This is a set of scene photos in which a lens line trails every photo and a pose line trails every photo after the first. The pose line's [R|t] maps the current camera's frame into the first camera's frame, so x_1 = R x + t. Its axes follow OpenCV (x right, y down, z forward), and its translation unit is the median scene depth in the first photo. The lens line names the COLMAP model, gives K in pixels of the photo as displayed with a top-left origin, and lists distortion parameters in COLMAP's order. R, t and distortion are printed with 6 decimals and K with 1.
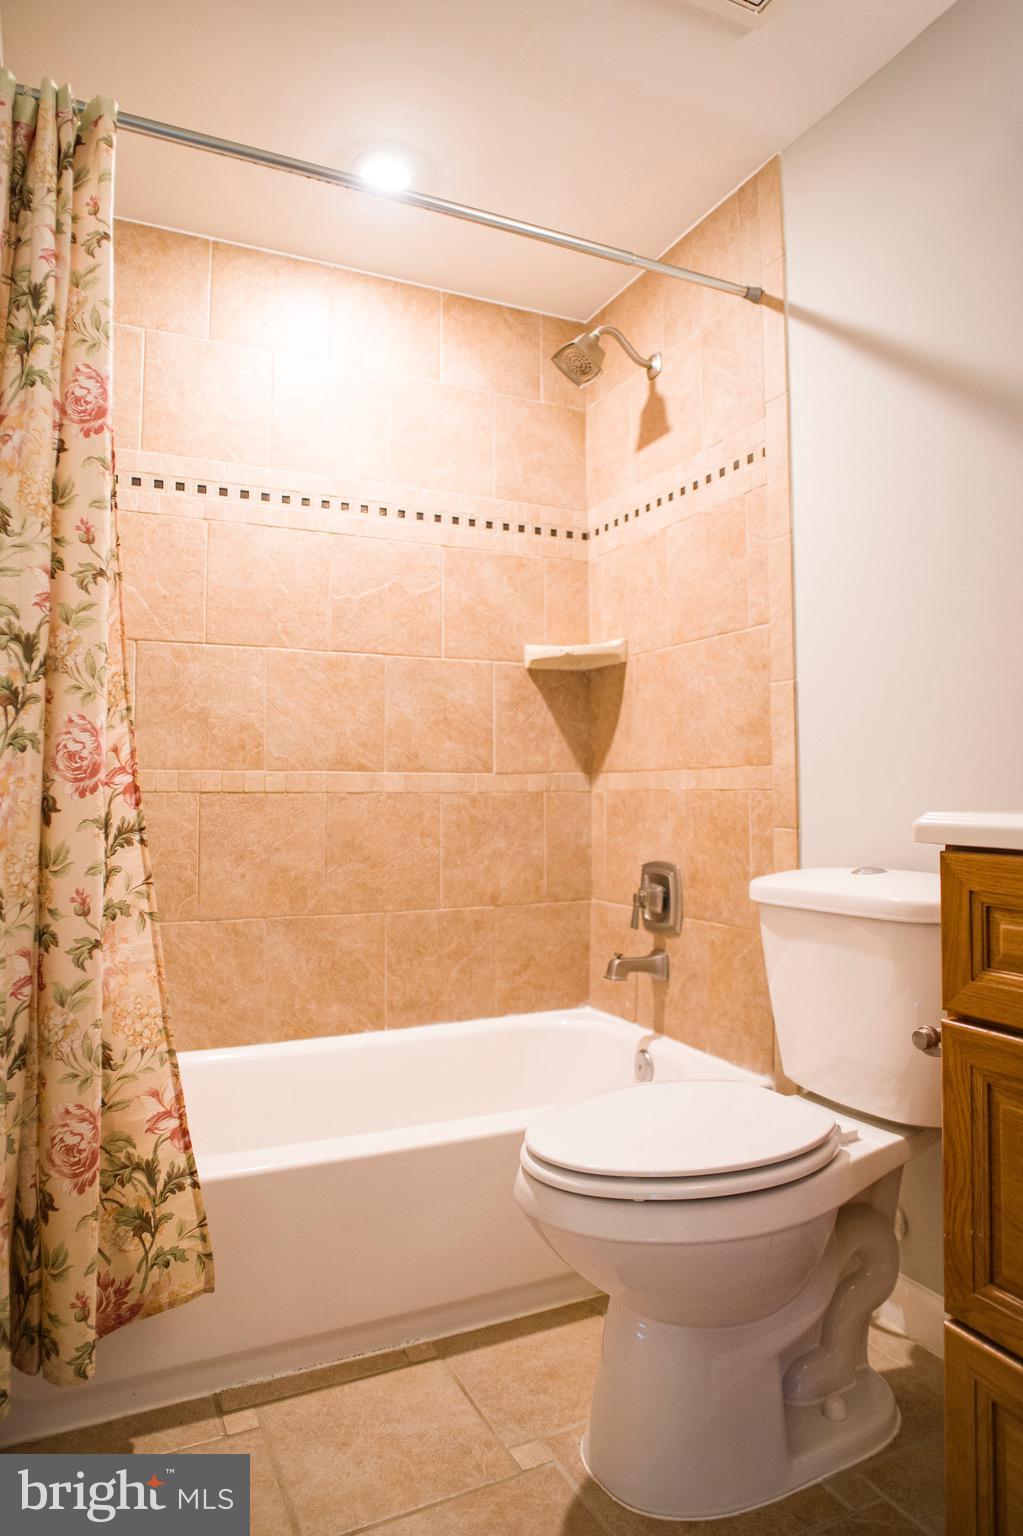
lens RADIAL K [[980.5, 0, 515.0], [0, 980.5, 721.3], [0, 0, 1]] dist [0.002336, 0.003865]
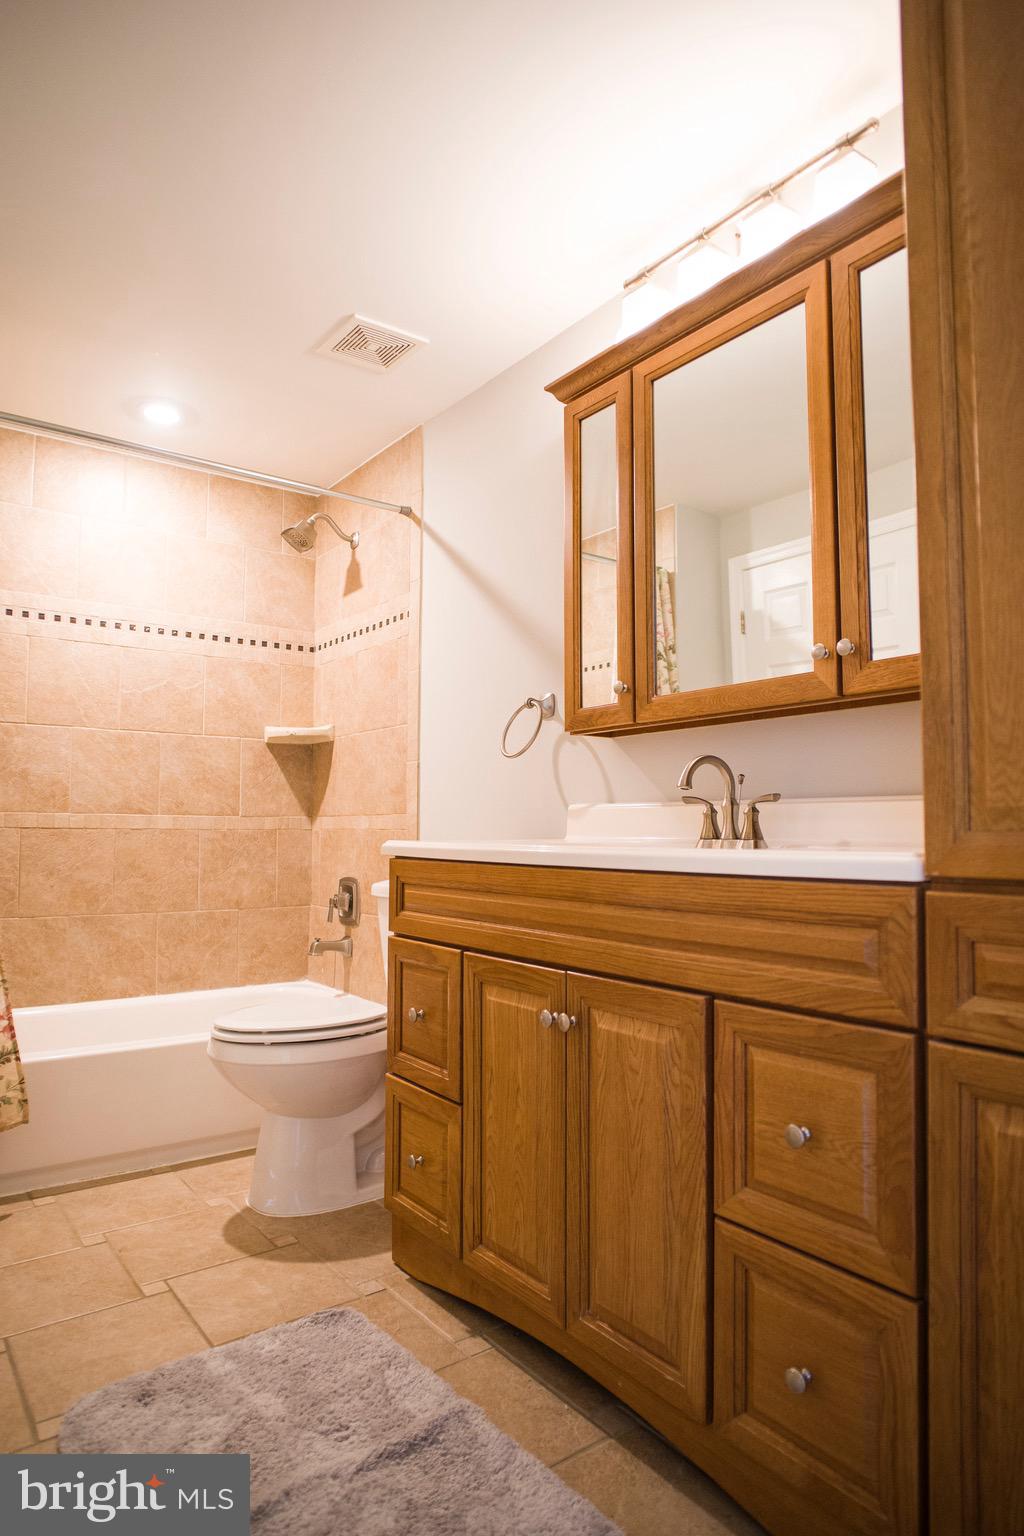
lens RADIAL K [[986.8, 0, 512.0], [0, 986.8, 768.0], [0, 0, 1]] dist [-0.002335, 0.004803]
pose [[0.987205, 0.018057, 0.158430, 0.148264], [-0.019519, 0.999780, 0.007680, -0.037949], [-0.158256, -0.010674, 0.987340, -0.505415]]
